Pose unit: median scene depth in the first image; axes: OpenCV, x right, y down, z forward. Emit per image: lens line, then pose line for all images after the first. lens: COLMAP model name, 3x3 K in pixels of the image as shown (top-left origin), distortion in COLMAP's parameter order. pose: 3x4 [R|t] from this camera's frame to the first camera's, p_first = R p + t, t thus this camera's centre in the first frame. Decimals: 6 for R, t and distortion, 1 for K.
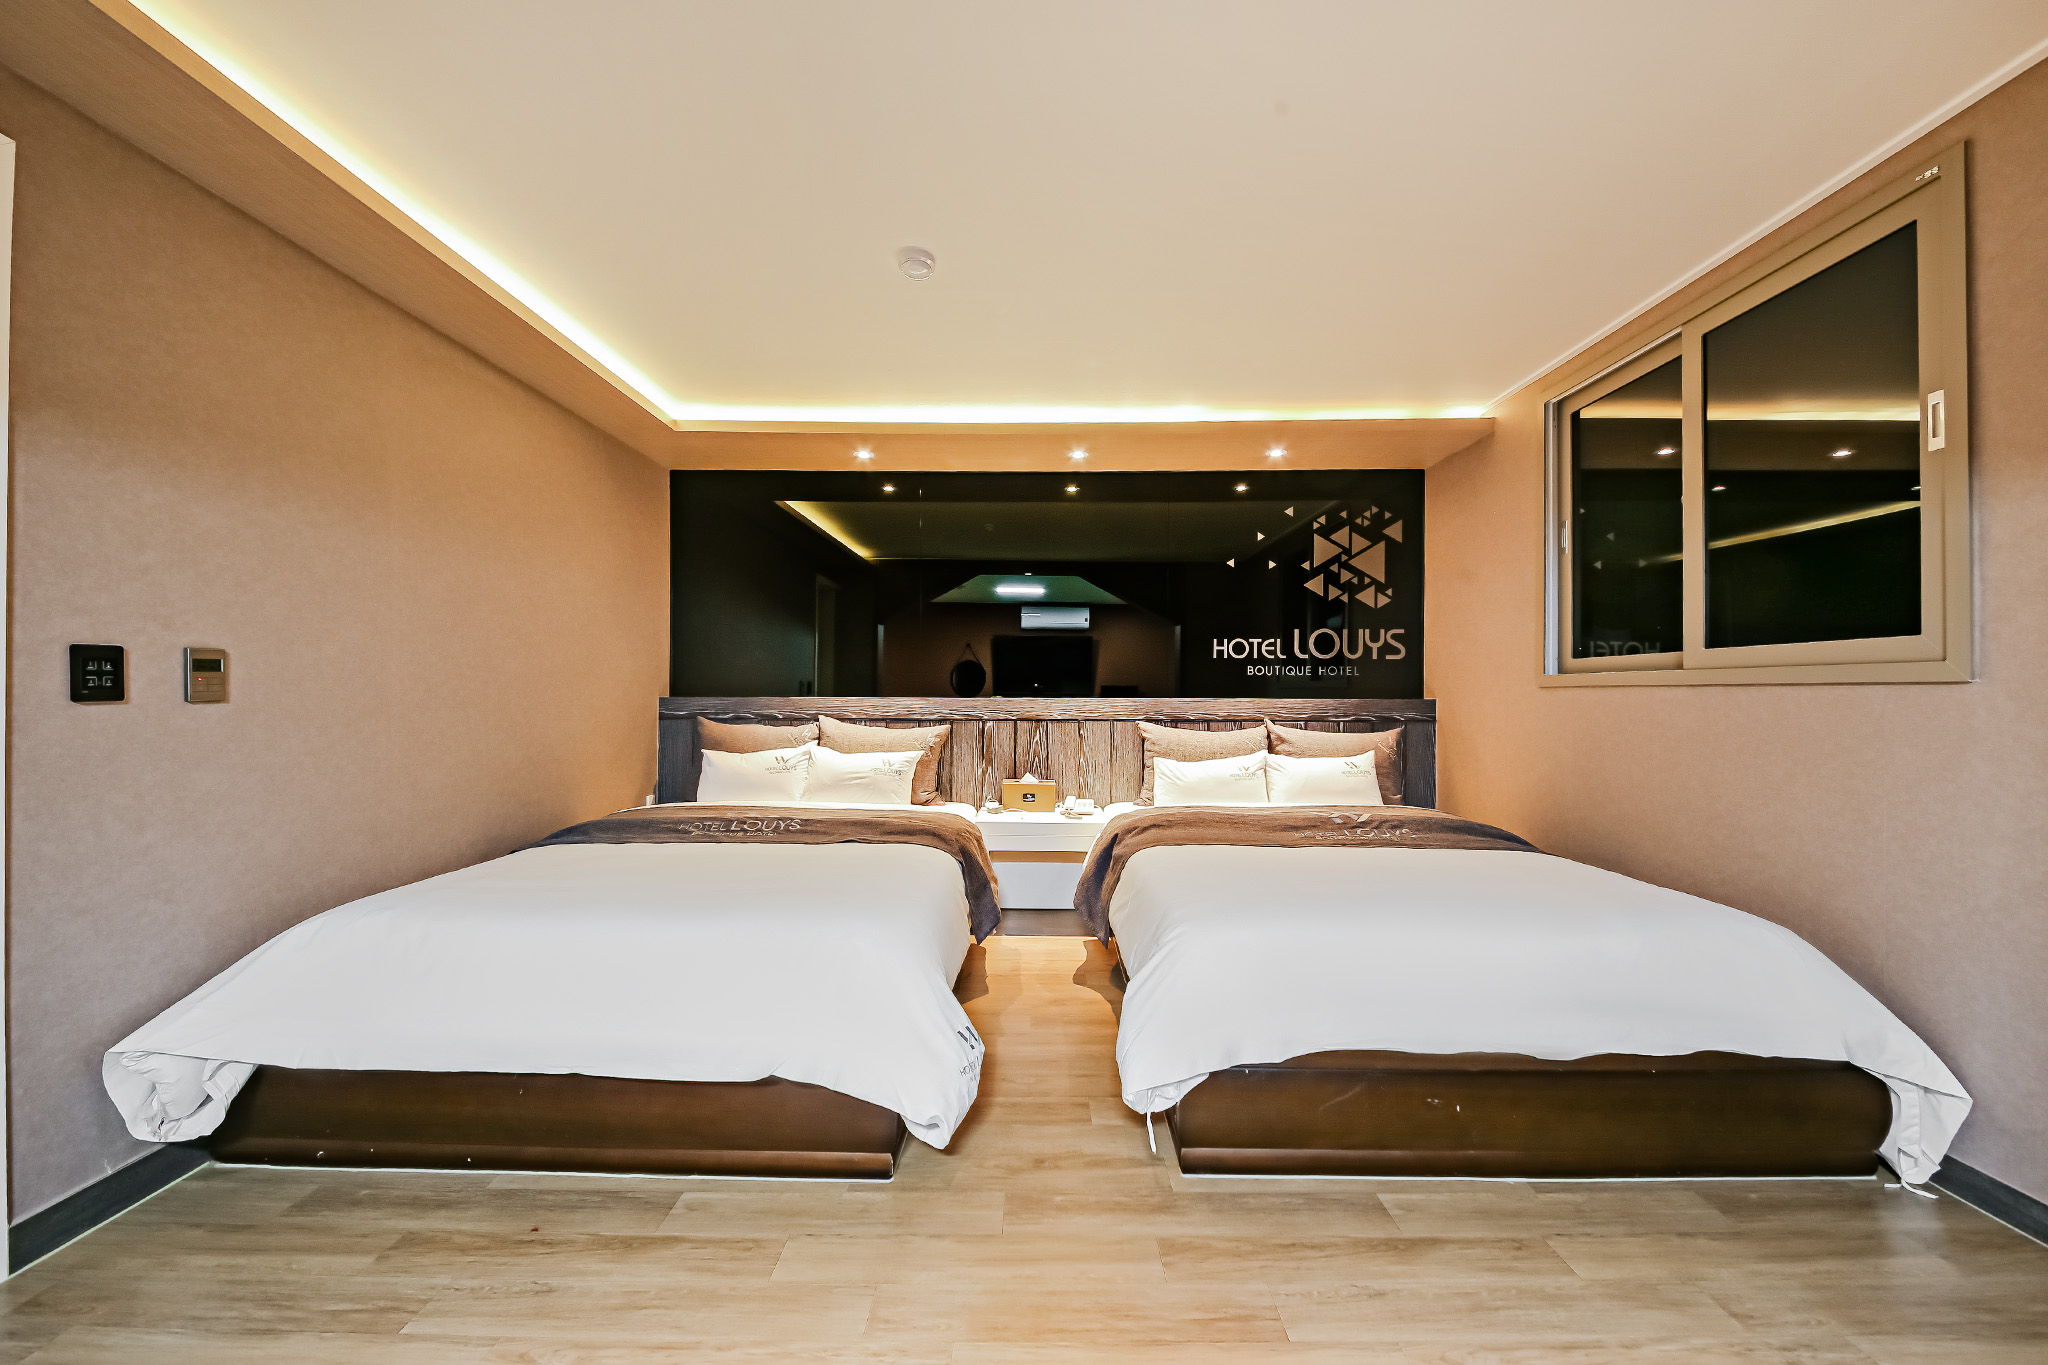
lens RADIAL K [[705.6, 0, 985.2], [0, 705.6, 690.0], [0, 0, 1]] dist [-0.015271, -0.000153]
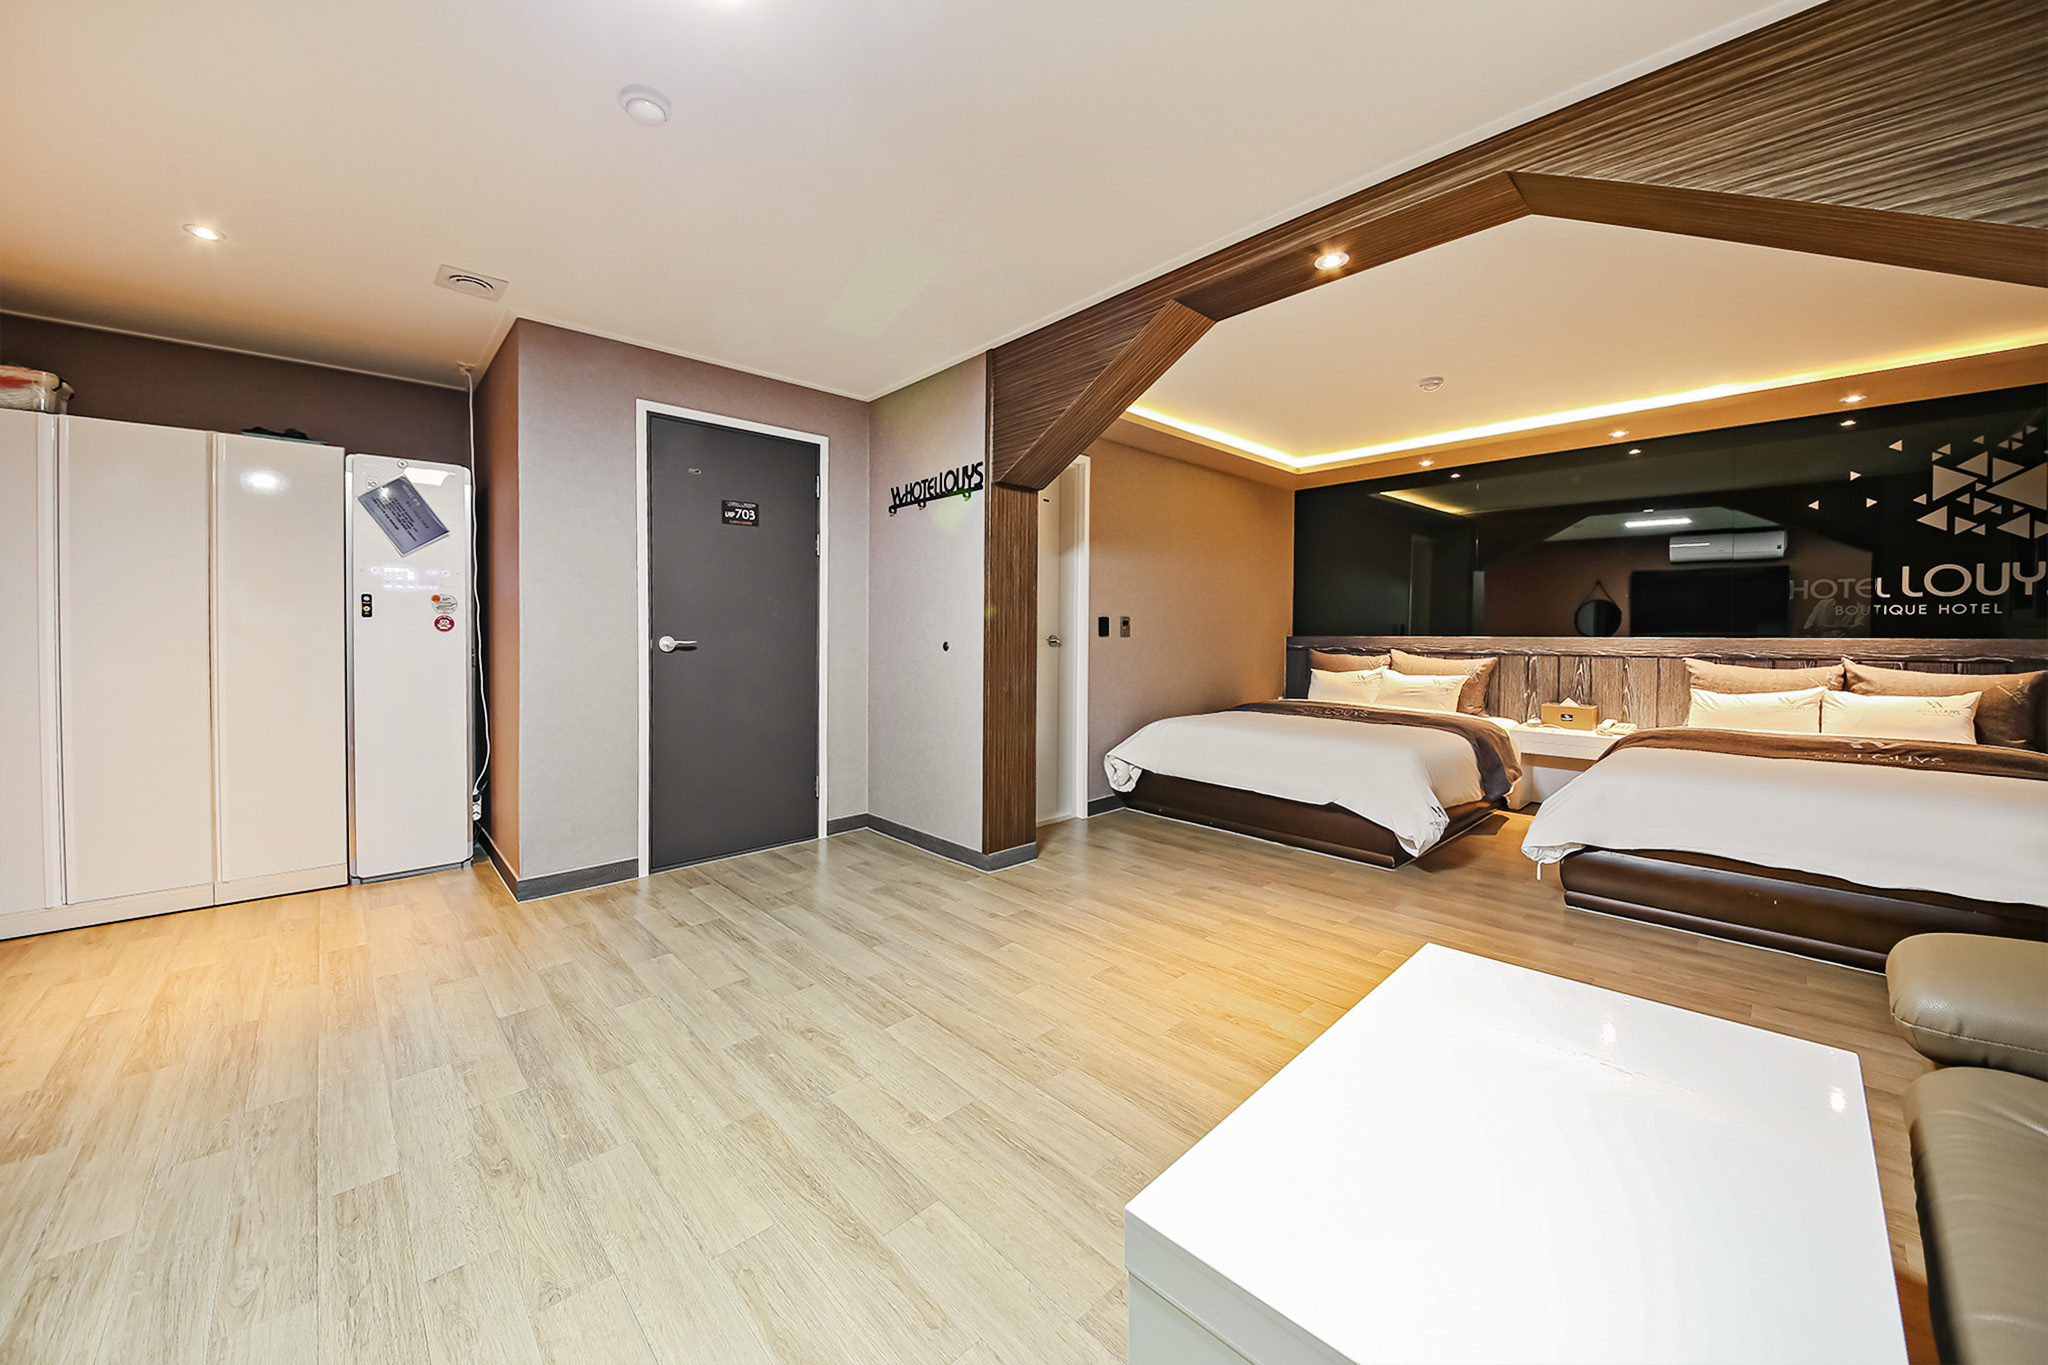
lens RADIAL K [[705.6, 0, 1074.6], [0, 705.6, 639.7], [0, 0, 1]] dist [-0.015271, -0.000153]
pose [[0.746967, 0.003833, -0.664850, 0.229922], [0.003083, 0.999953, 0.009229, 0.001567], [0.664854, -0.008944, 0.746920, -0.489956]]
